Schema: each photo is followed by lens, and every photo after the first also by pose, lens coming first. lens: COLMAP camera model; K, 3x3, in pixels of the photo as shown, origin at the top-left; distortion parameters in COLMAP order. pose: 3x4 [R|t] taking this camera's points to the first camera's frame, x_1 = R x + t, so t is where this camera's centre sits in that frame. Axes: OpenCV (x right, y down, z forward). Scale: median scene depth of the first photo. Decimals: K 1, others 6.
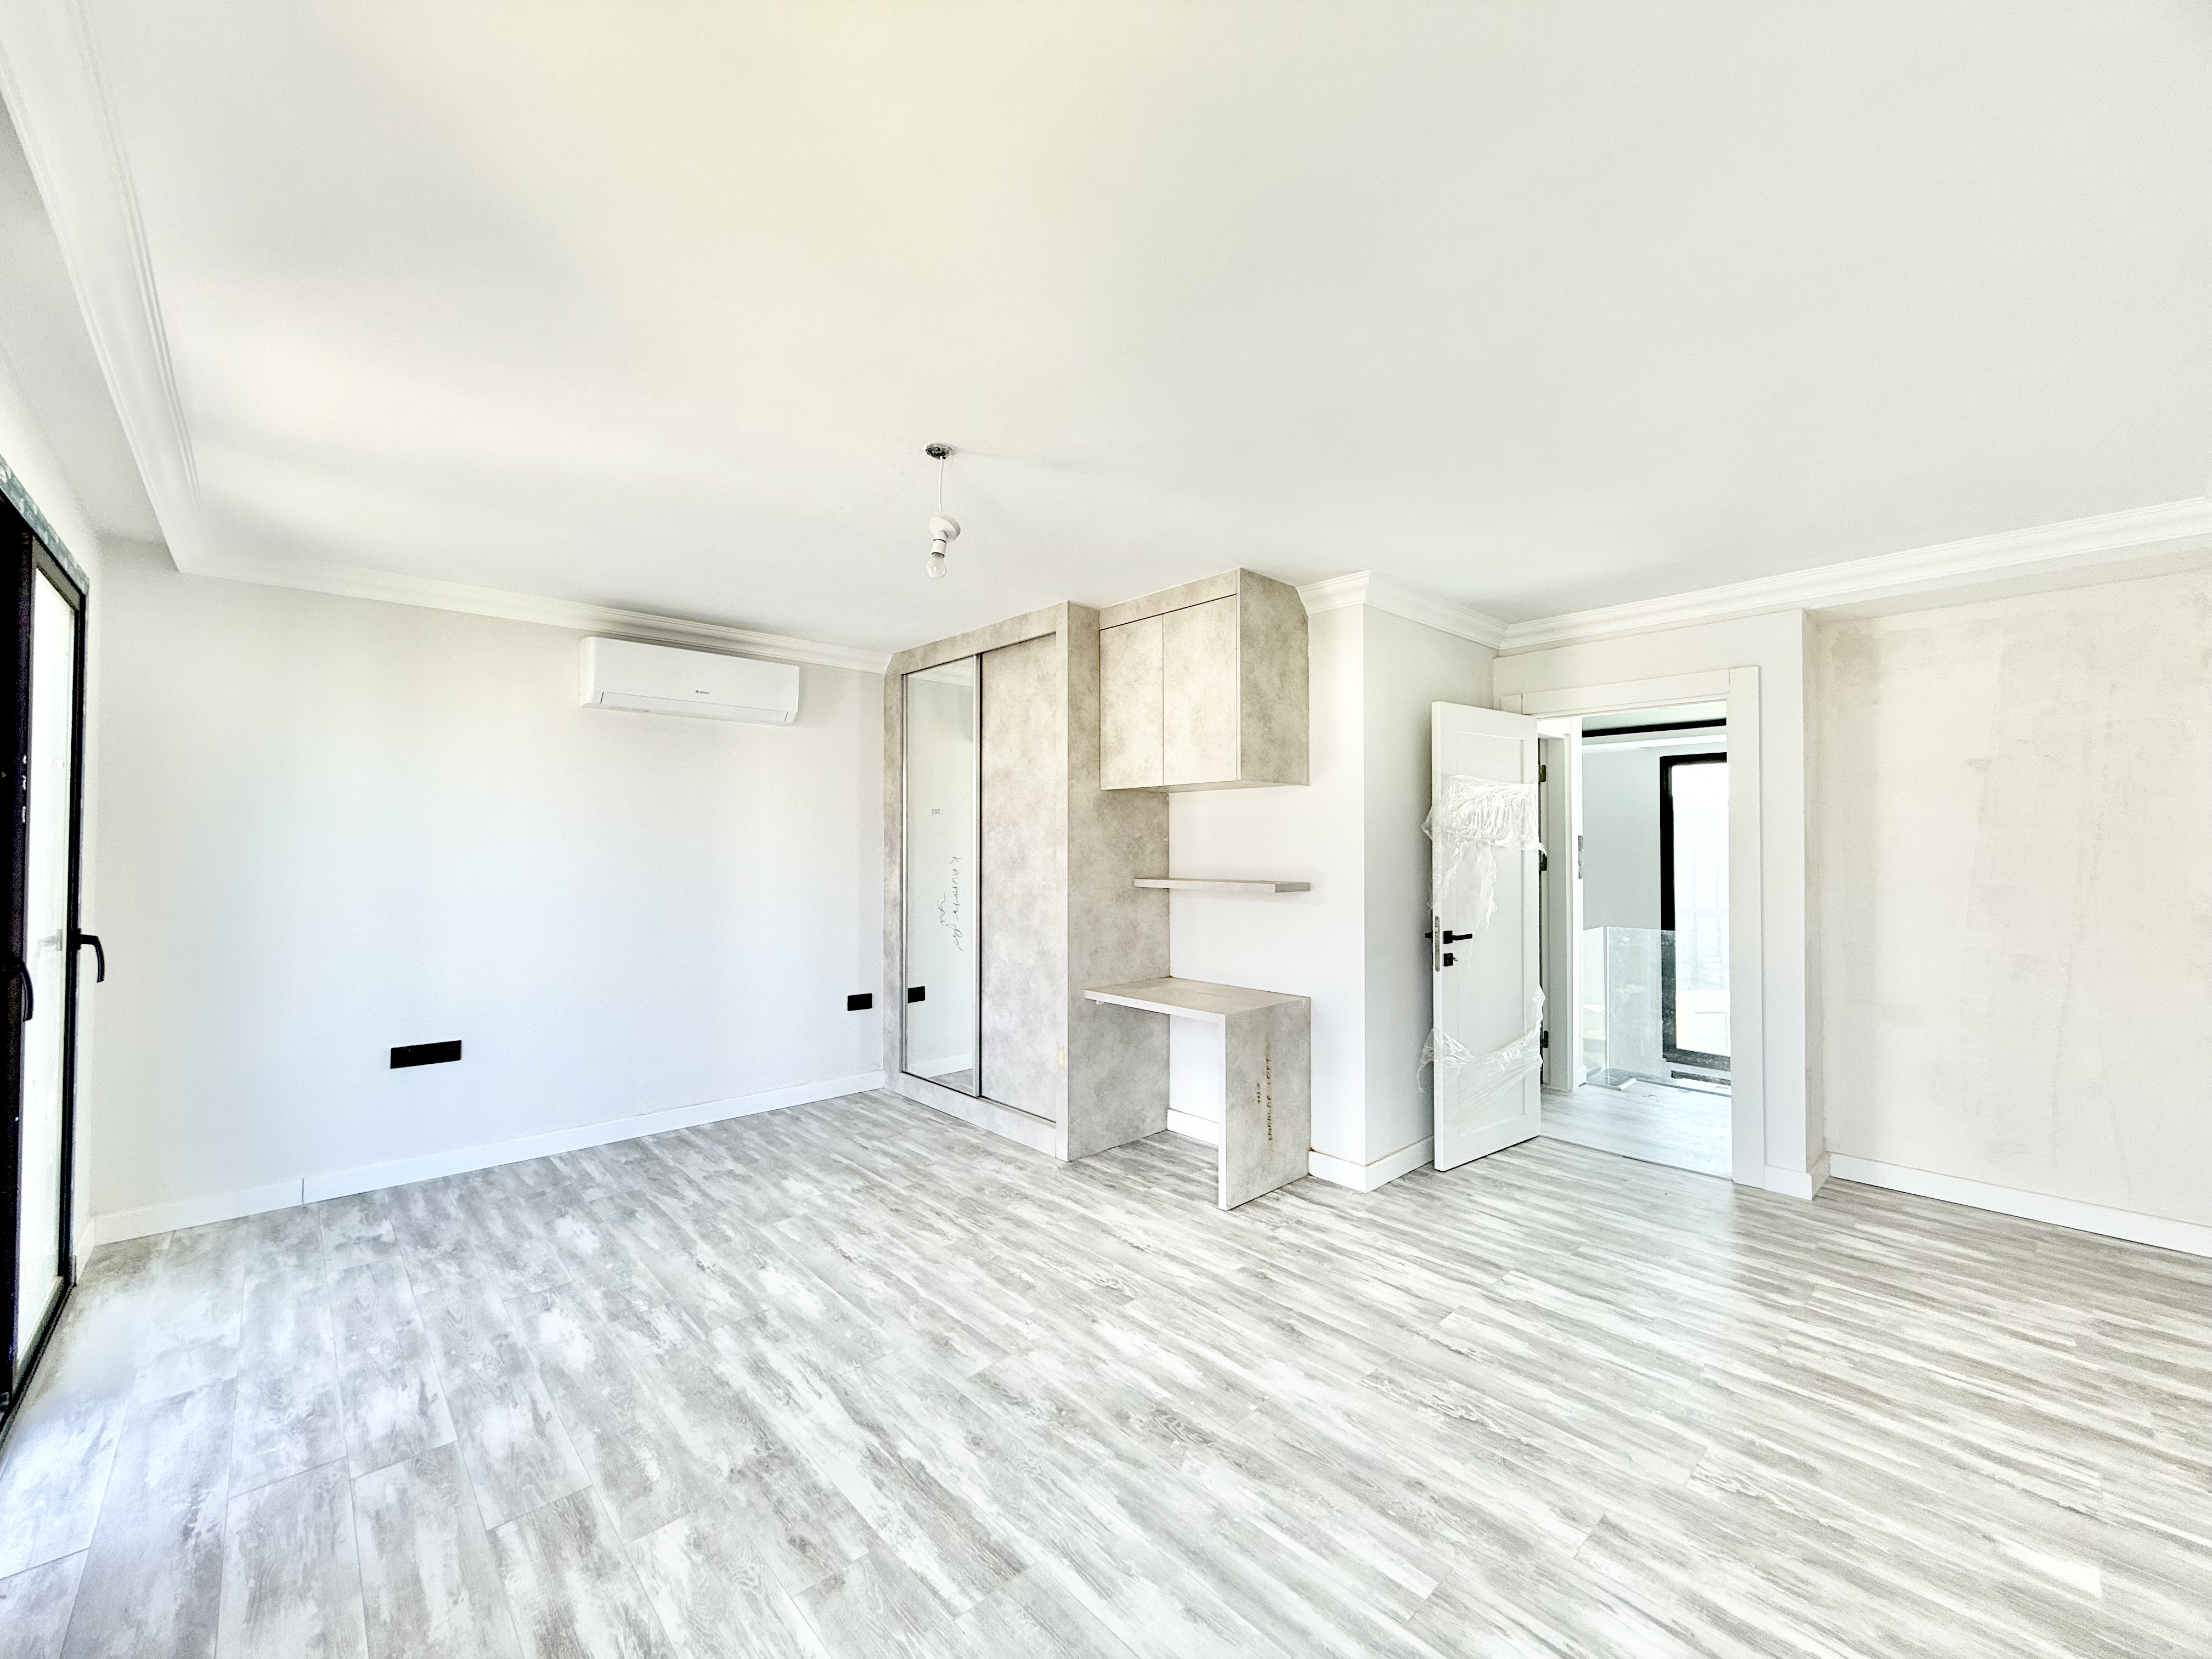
lens RADIAL K [[882.0, 0, 1101.0], [0, 882.0, 830.1], [0, 0, 1]] dist [0.000334, 0.000174]
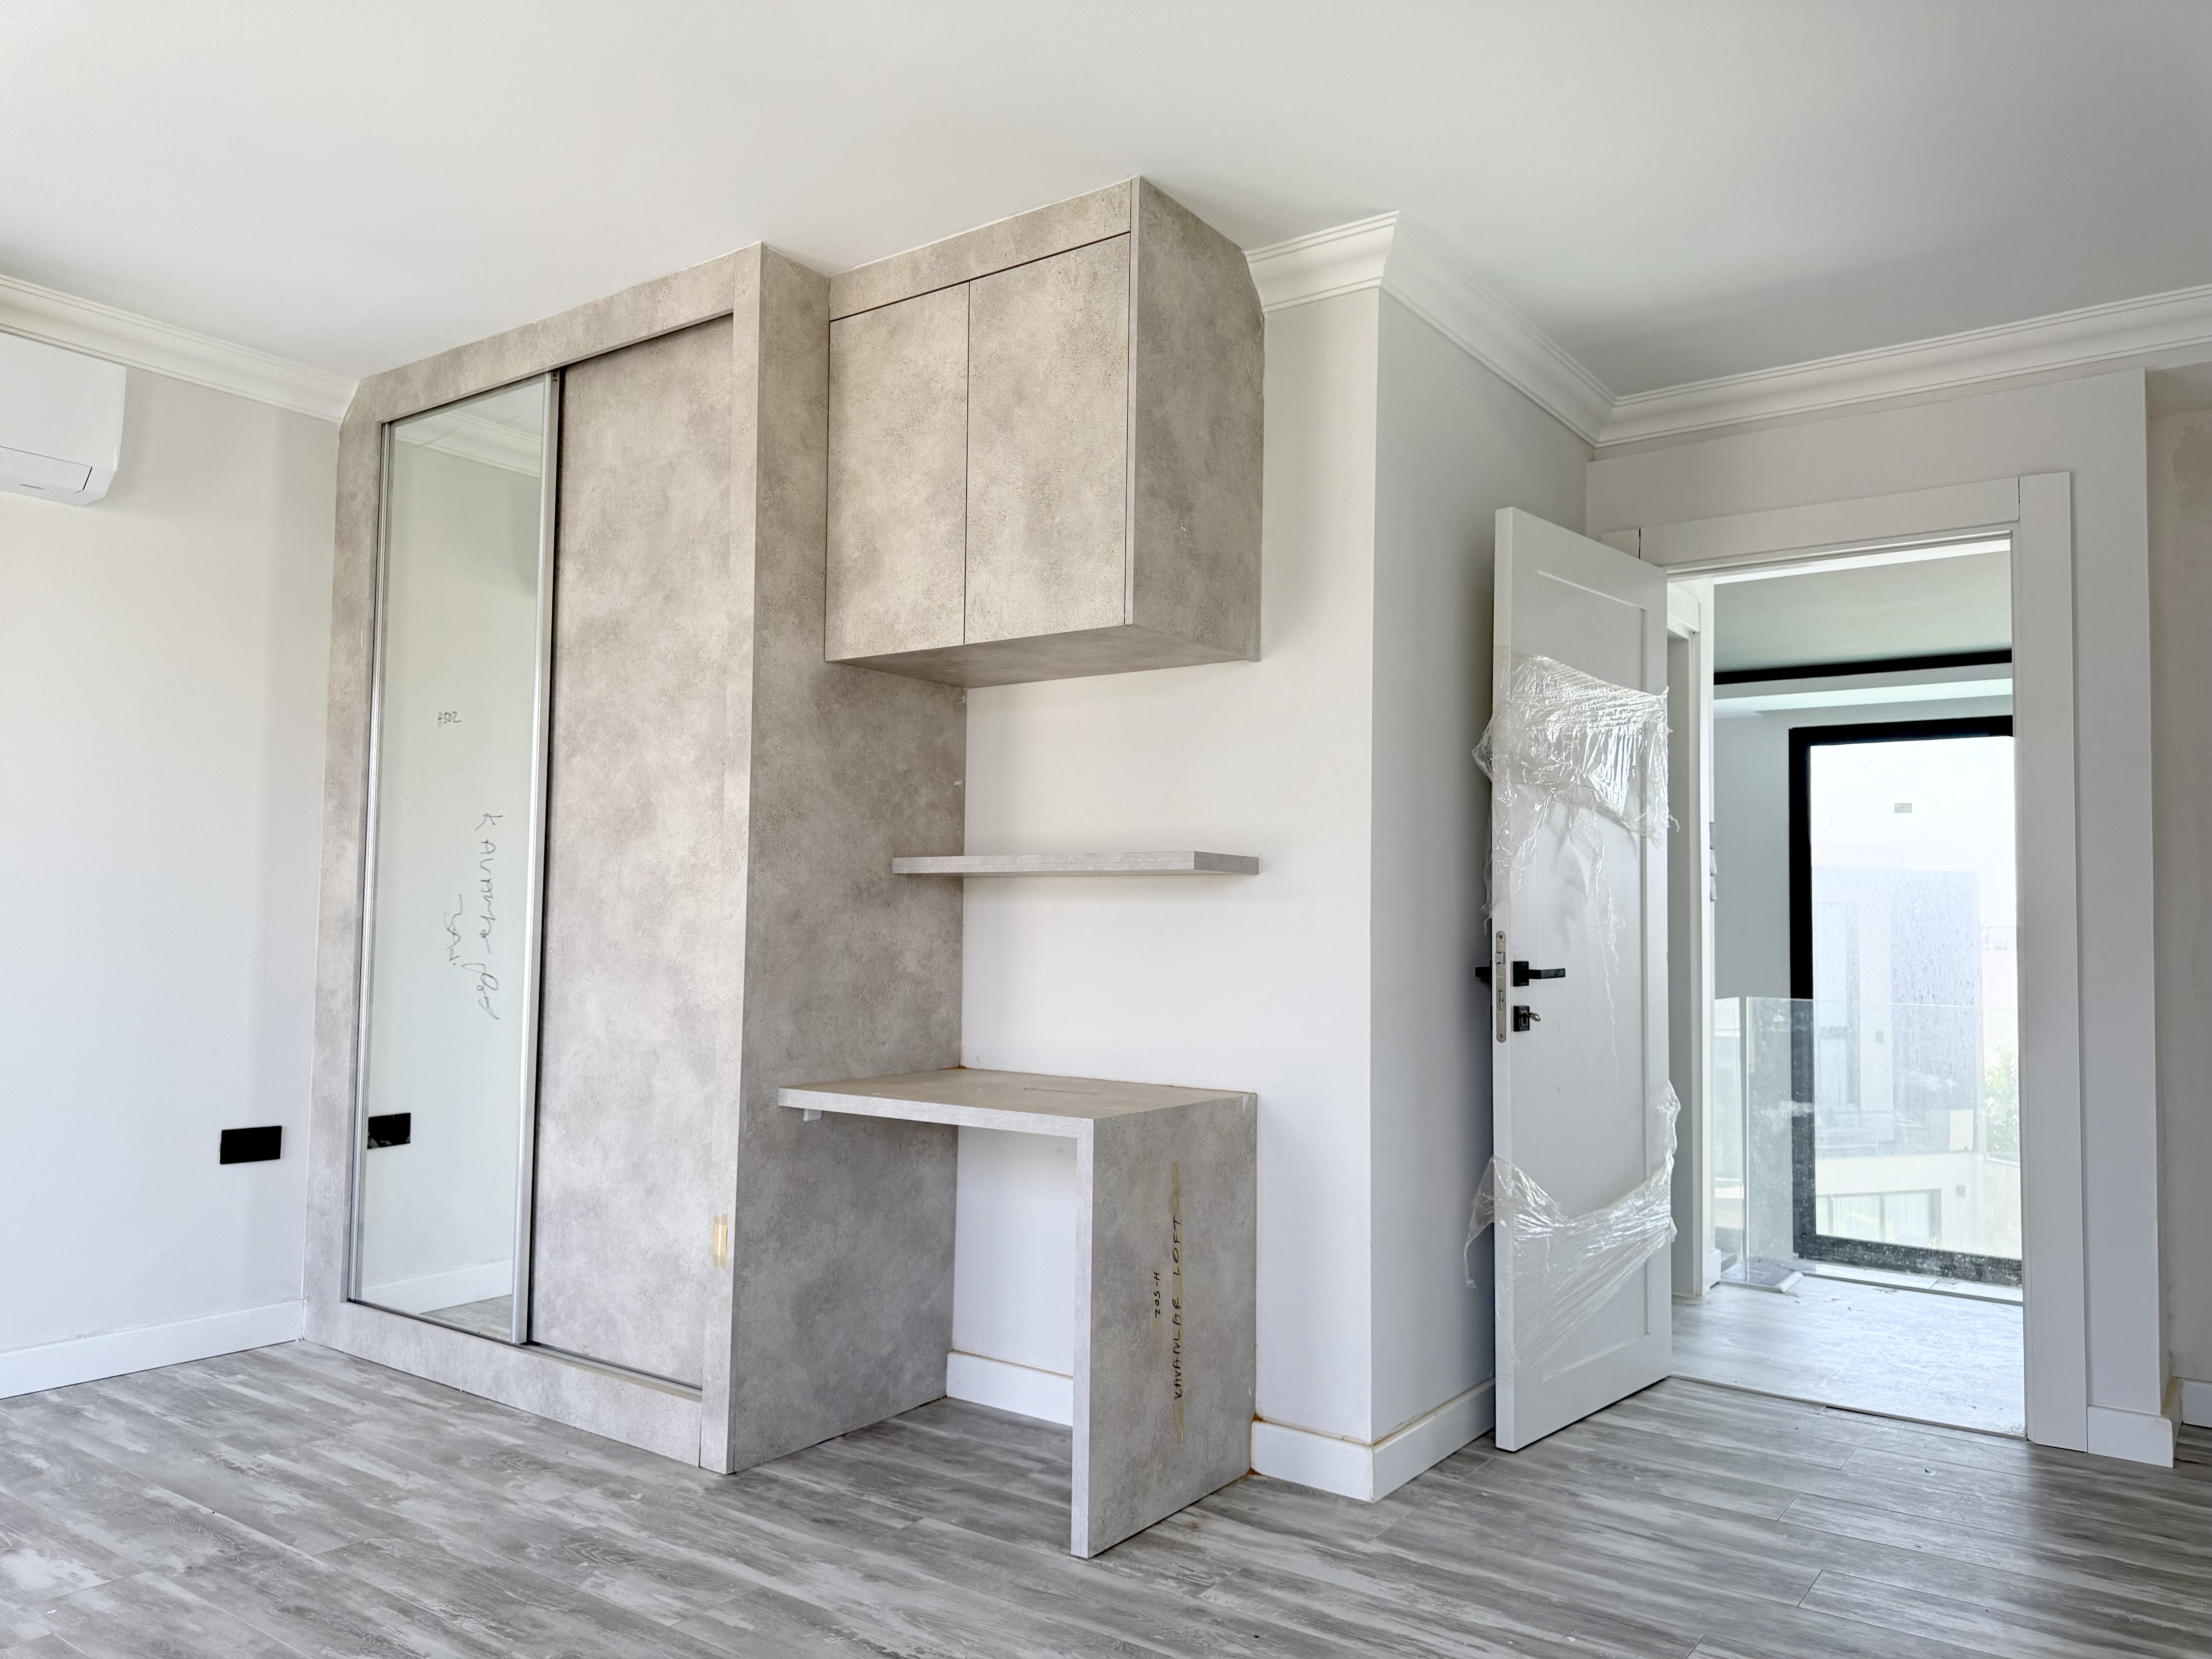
lens RADIAL K [[1551.4, 0, 1104.3], [0, 1551.4, 840.2], [0, 0, 1]] dist [0.055896, -0.070360]
pose [[0.979966, 0.025855, 0.197479, -0.015644], [-0.018065, 0.998990, -0.041144, 0.083521], [-0.198343, 0.036753, 0.979443, 0.171610]]
